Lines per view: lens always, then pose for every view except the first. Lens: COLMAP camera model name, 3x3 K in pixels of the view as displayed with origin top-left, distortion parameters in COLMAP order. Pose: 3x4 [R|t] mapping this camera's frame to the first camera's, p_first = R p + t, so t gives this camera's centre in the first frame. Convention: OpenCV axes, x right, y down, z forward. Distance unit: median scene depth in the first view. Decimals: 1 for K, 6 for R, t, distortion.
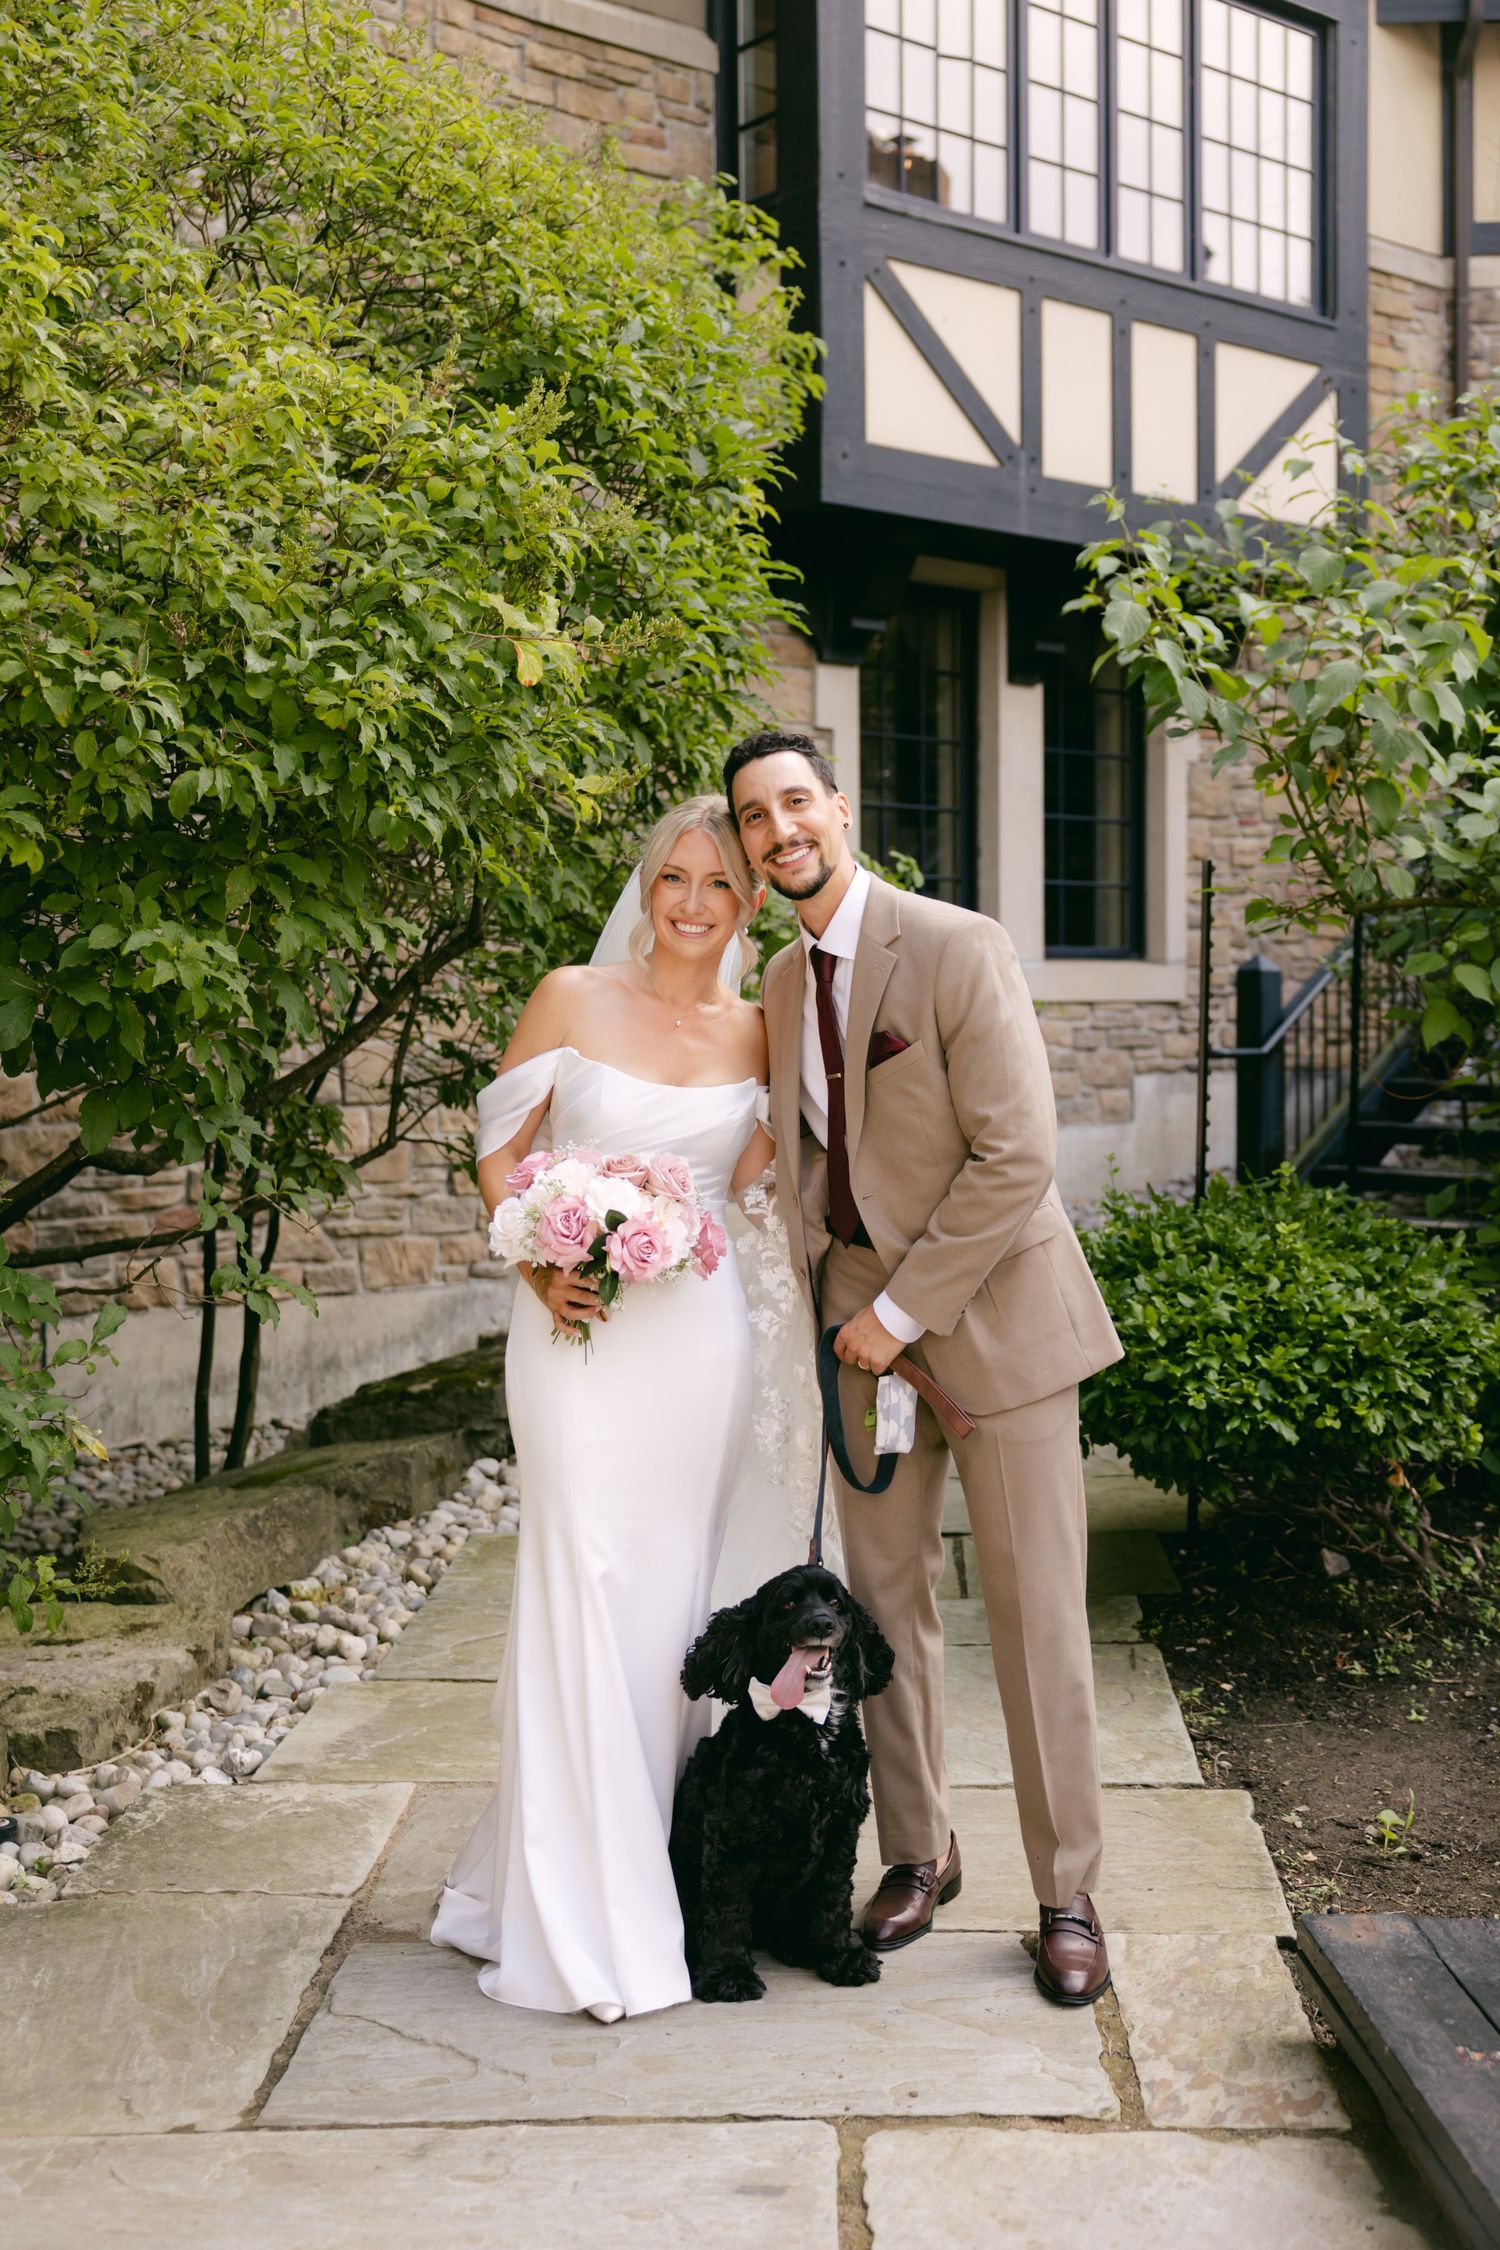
lens RADIAL K [[2517.2, 0, 745.4], [0, 2517.2, 1125.5], [0, 0, 1]] dist [0.003093, 0.000000]
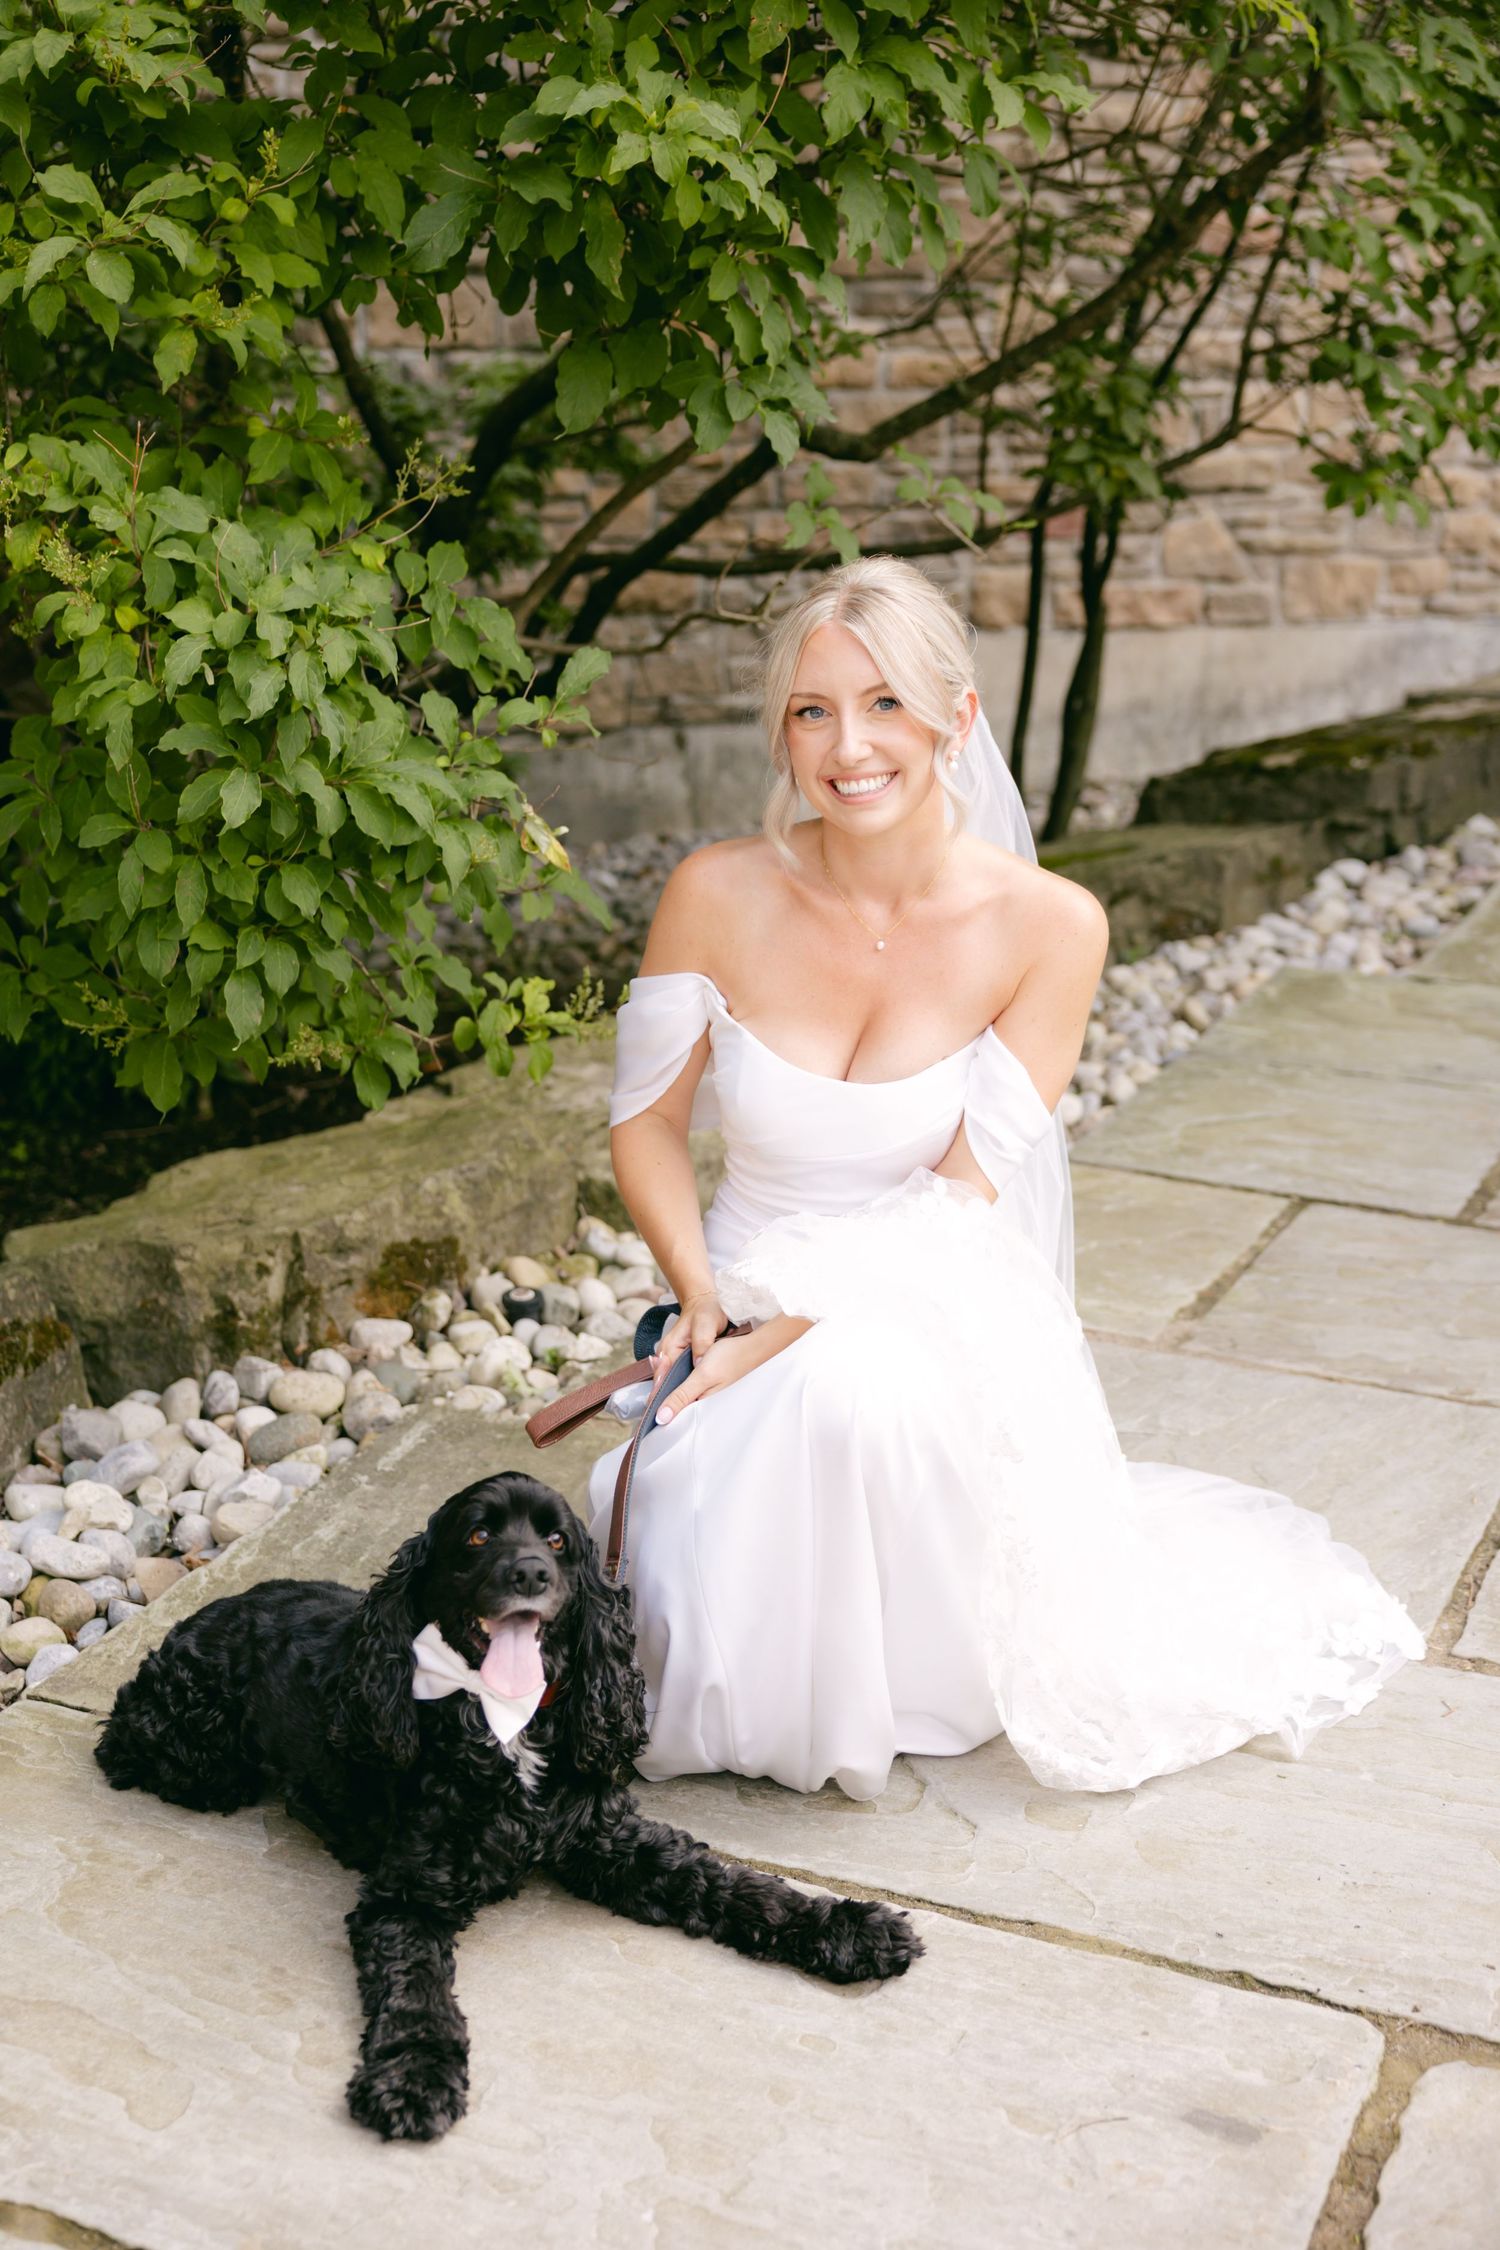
lens RADIAL K [[2769.0, 0, 740.0], [0, 2769.0, 1131.3], [0, 0, 1]] dist [-0.001857, 0.000000]
pose [[0.918553, 0.135183, -0.371464, 0.078290], [-0.036300, 0.964584, 0.261266, -0.003068], [0.393627, -0.226503, 0.890929, 0.241609]]
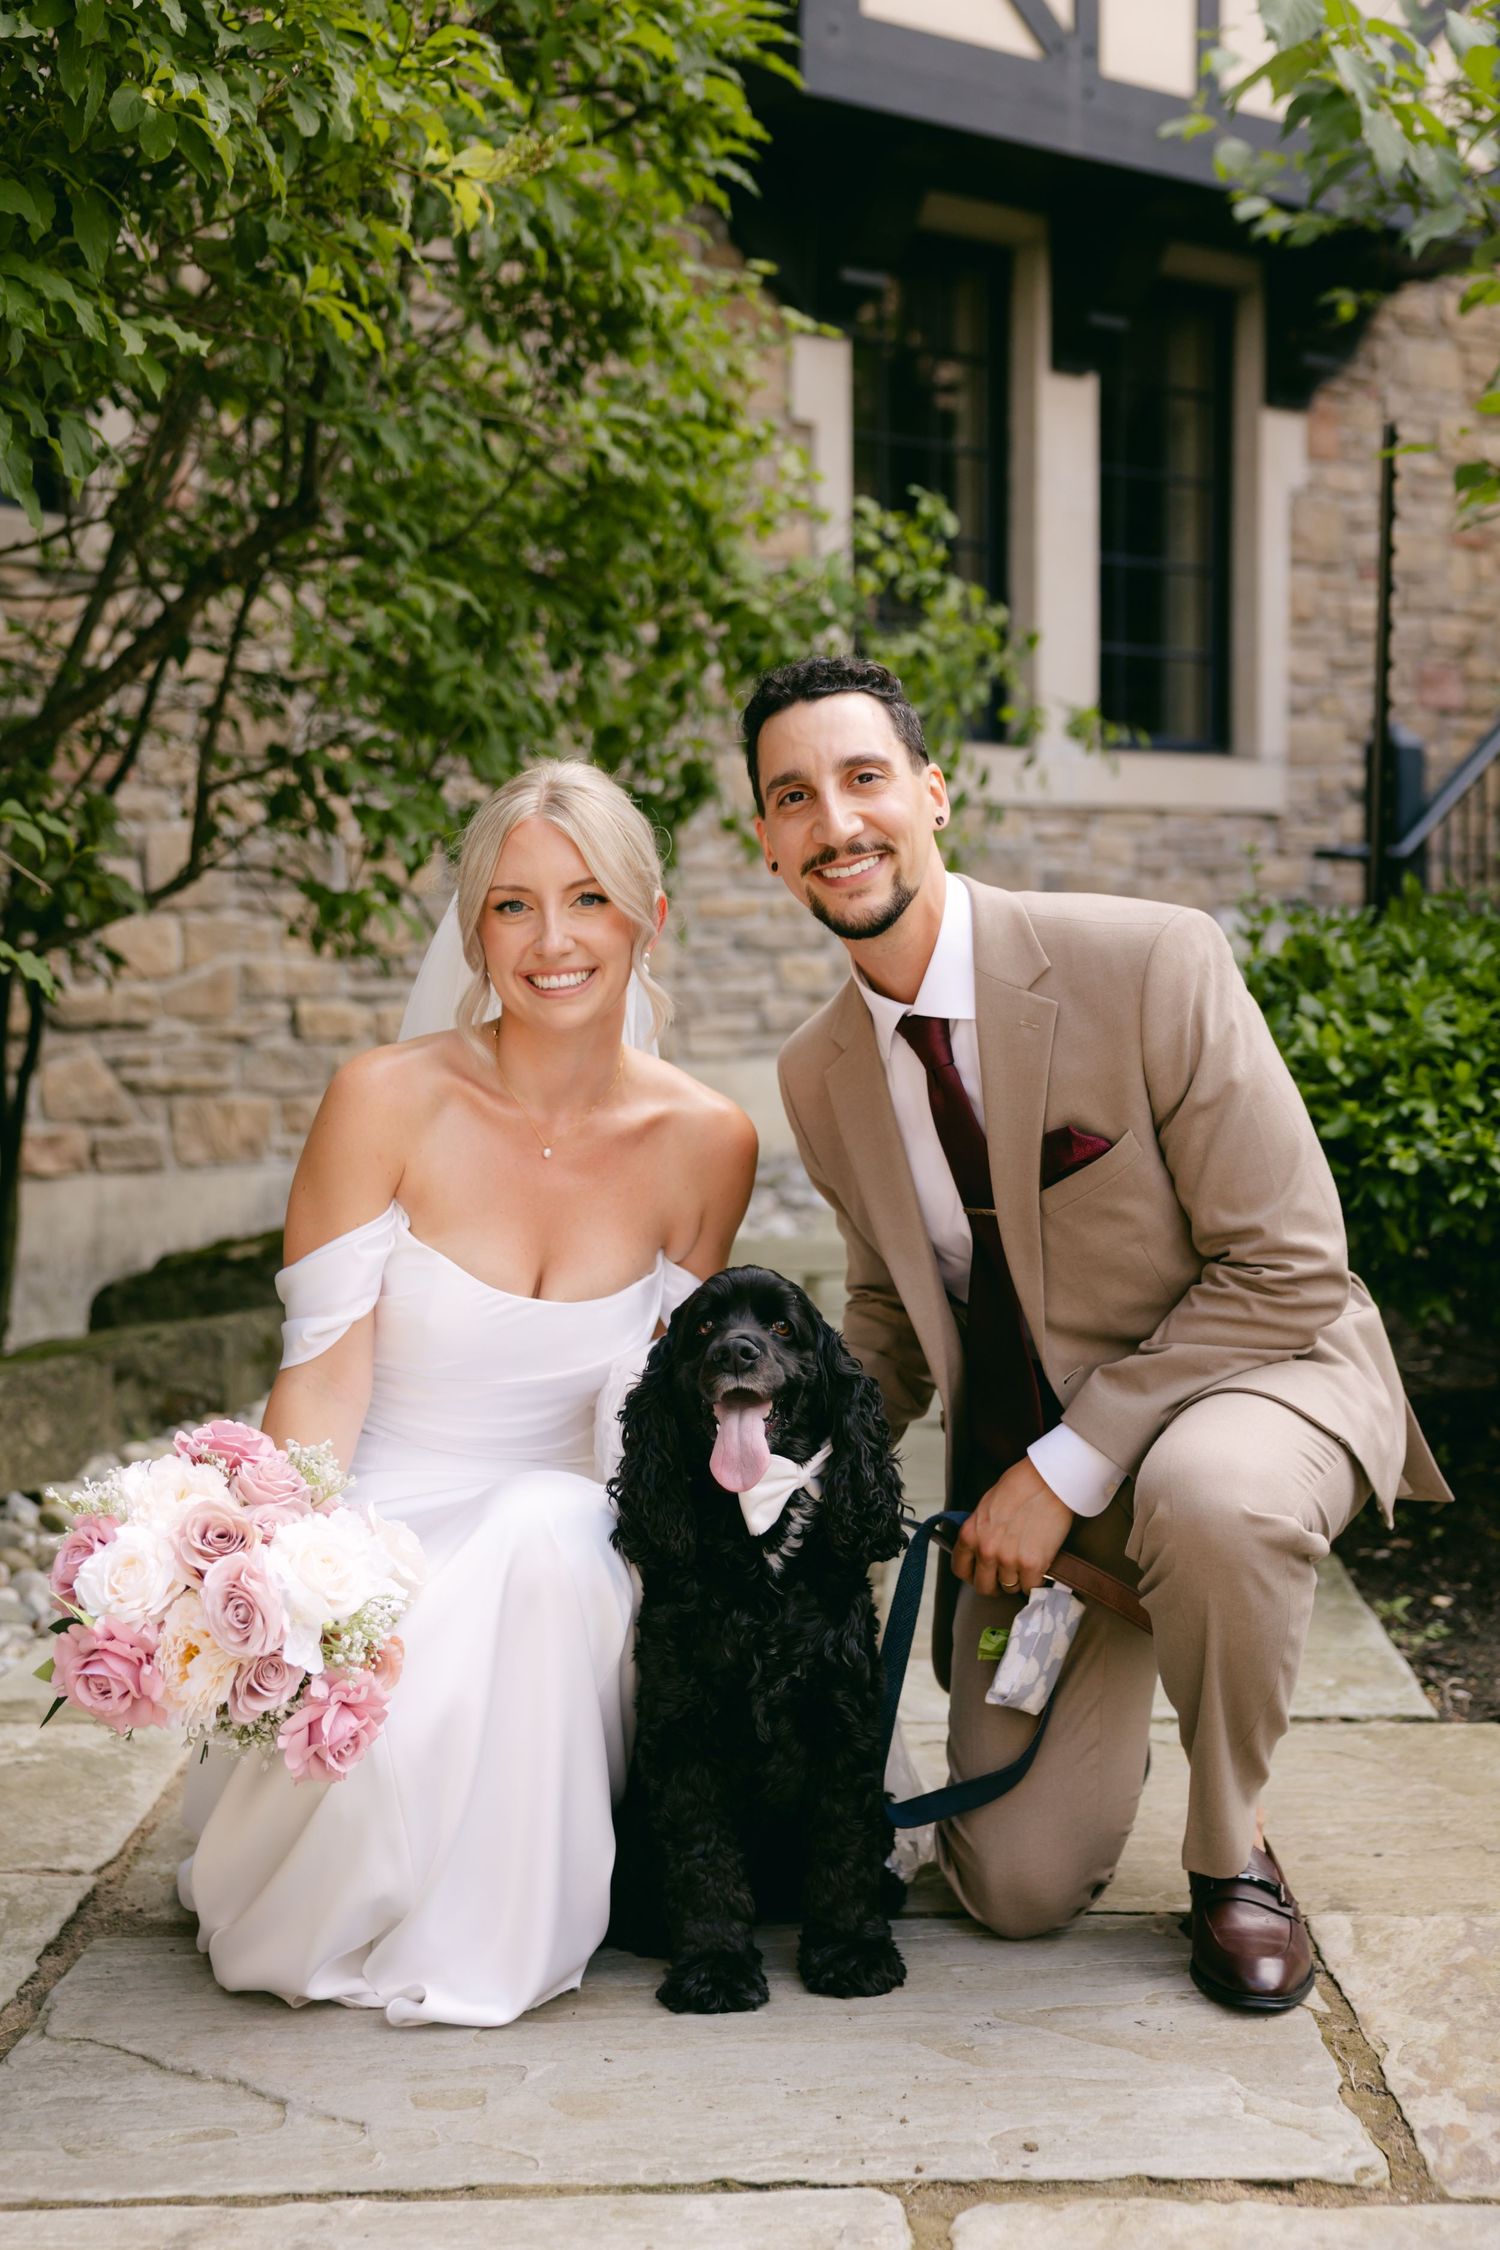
lens RADIAL K [[3127.2, 0, 705.4], [0, 3127.2, 1154.8], [0, 0, 1]] dist [0.023136, 0.000000]
pose [[0.999974, -0.001684, 0.007060, -0.009183], [0.001575, 0.999879, 0.015468, 0.099838], [-0.007085, -0.015457, 0.999855, 0.193441]]
